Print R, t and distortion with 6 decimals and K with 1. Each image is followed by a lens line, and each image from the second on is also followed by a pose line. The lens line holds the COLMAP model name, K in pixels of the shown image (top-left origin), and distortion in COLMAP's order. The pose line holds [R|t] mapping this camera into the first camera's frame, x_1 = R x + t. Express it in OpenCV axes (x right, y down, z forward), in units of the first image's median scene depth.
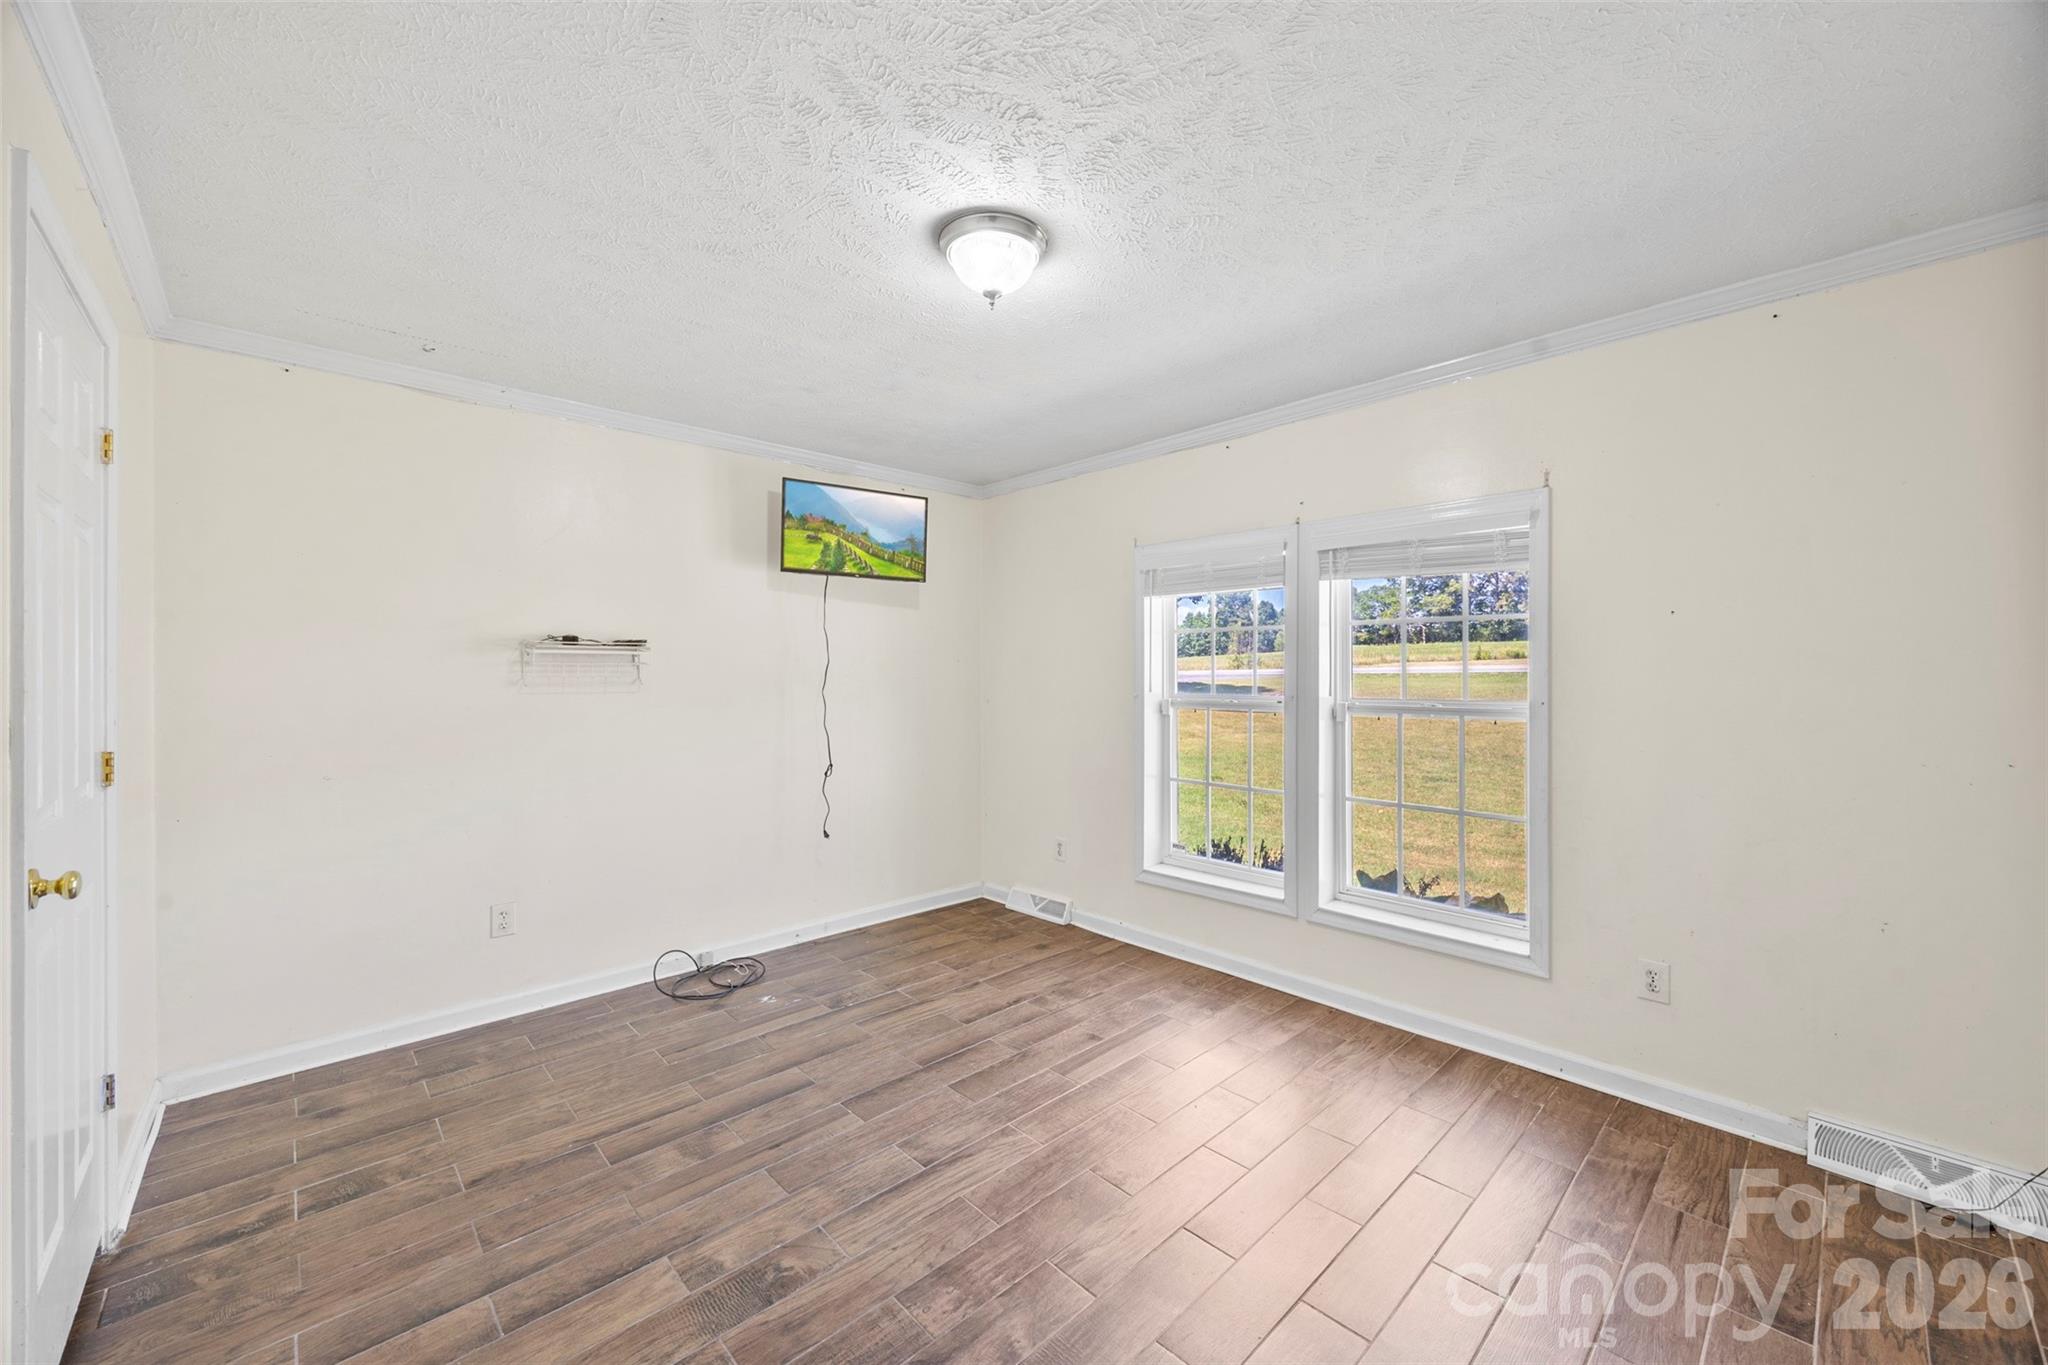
lens RADIAL K [[783.6, 0, 1024.5], [0, 783.6, 673.9], [0, 0, 1]] dist [-0.003446, 0.001005]
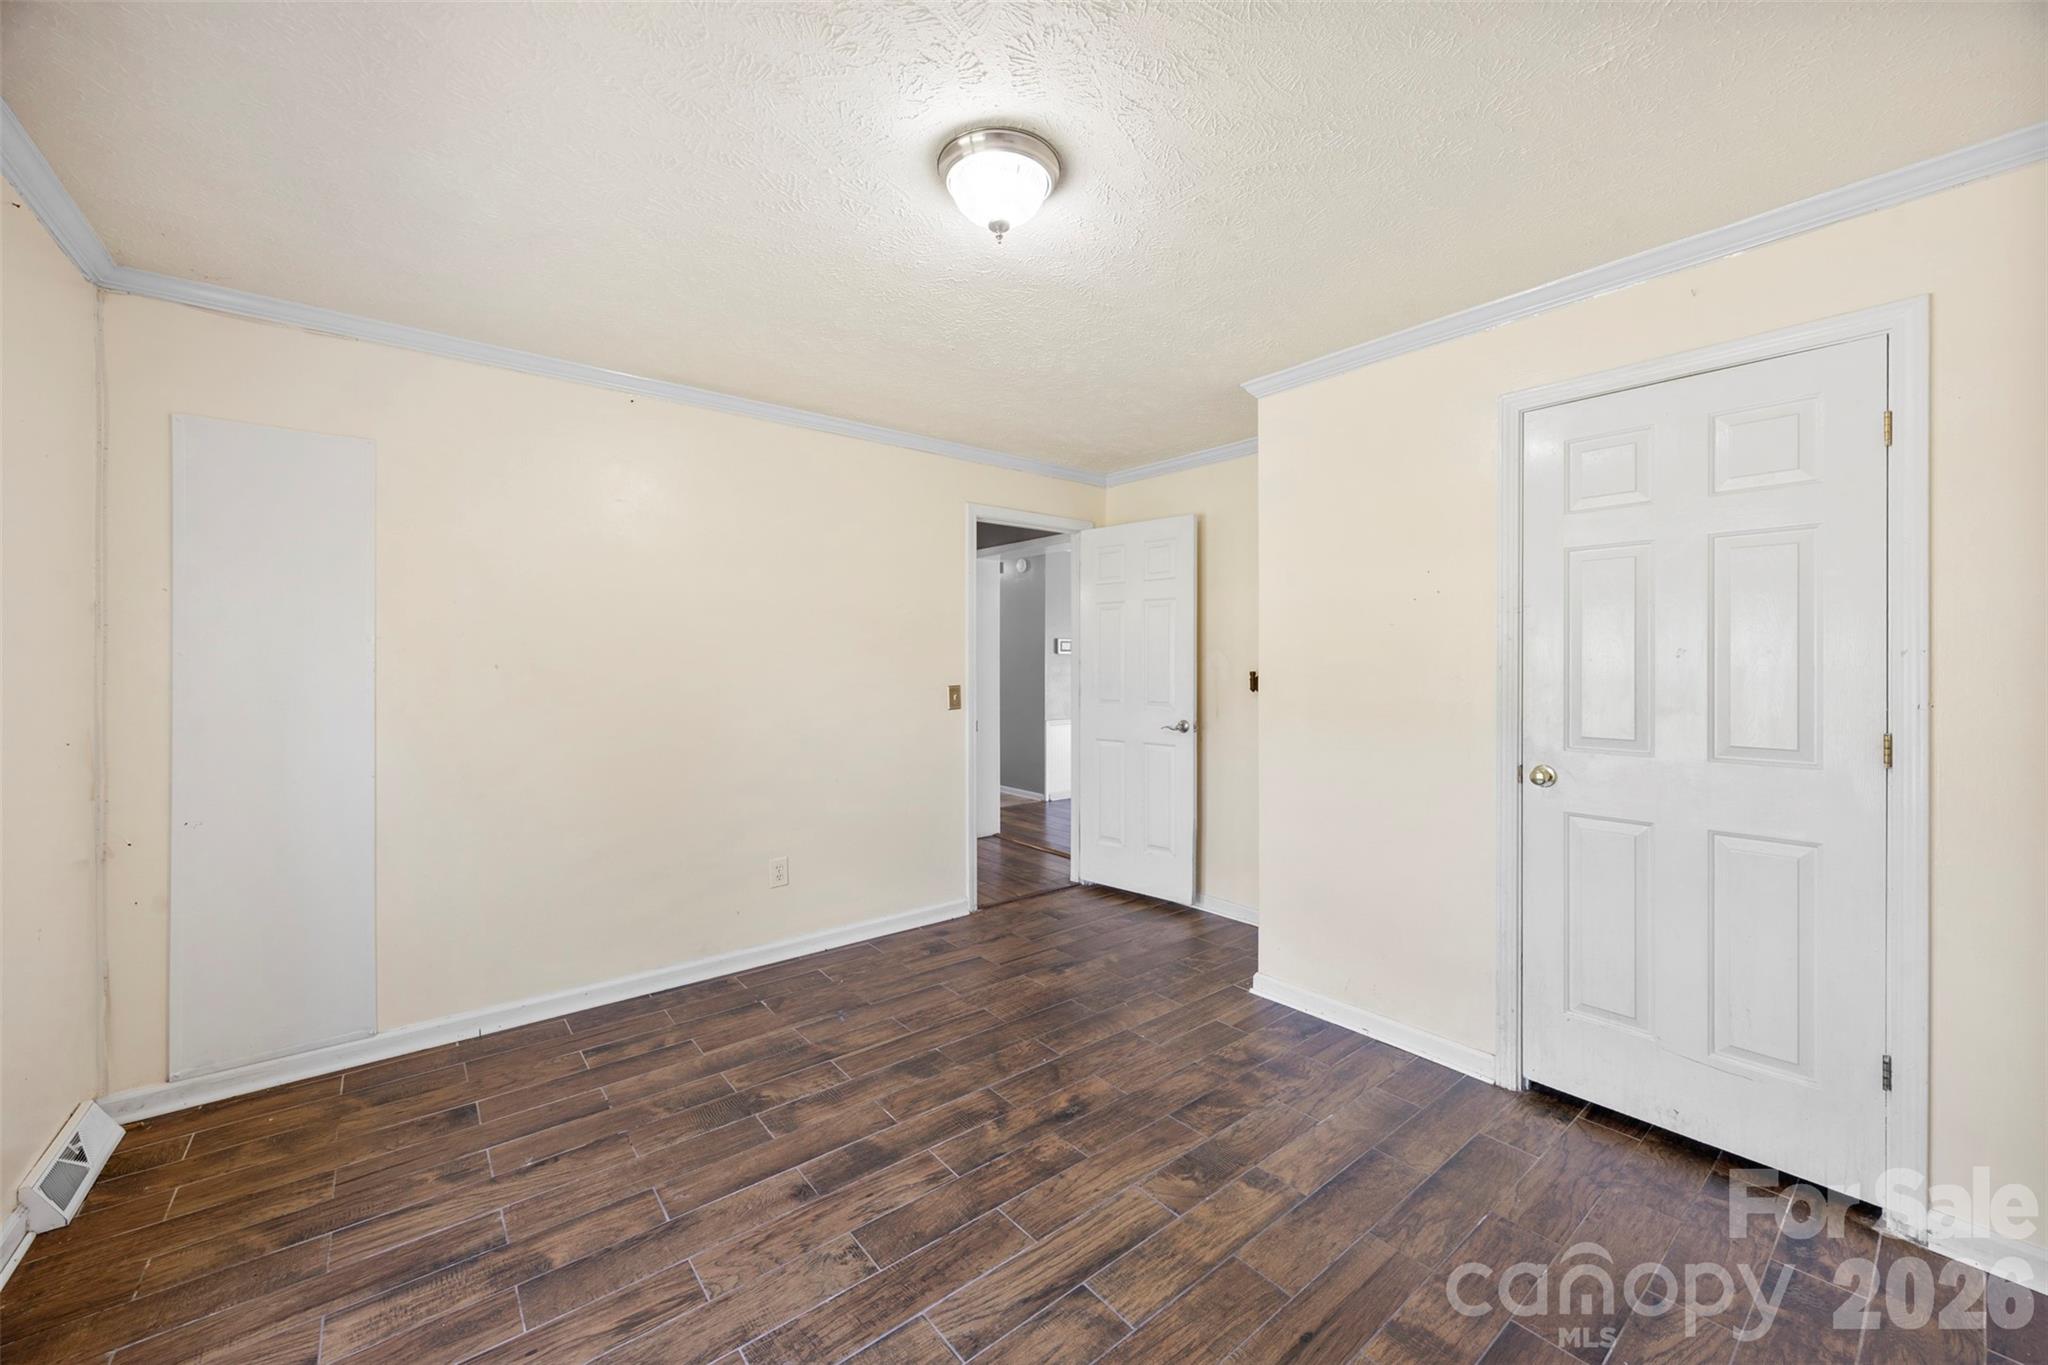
lens RADIAL K [[783.6, 0, 1023.2], [0, 783.6, 669.1], [0, 0, 1]] dist [-0.003446, 0.001005]
pose [[-0.996766, 0.004593, 0.080225, -0.156624], [0.005458, 0.999929, 0.010573, 0.004499], [-0.080171, 0.010977, -0.996721, 2.094865]]
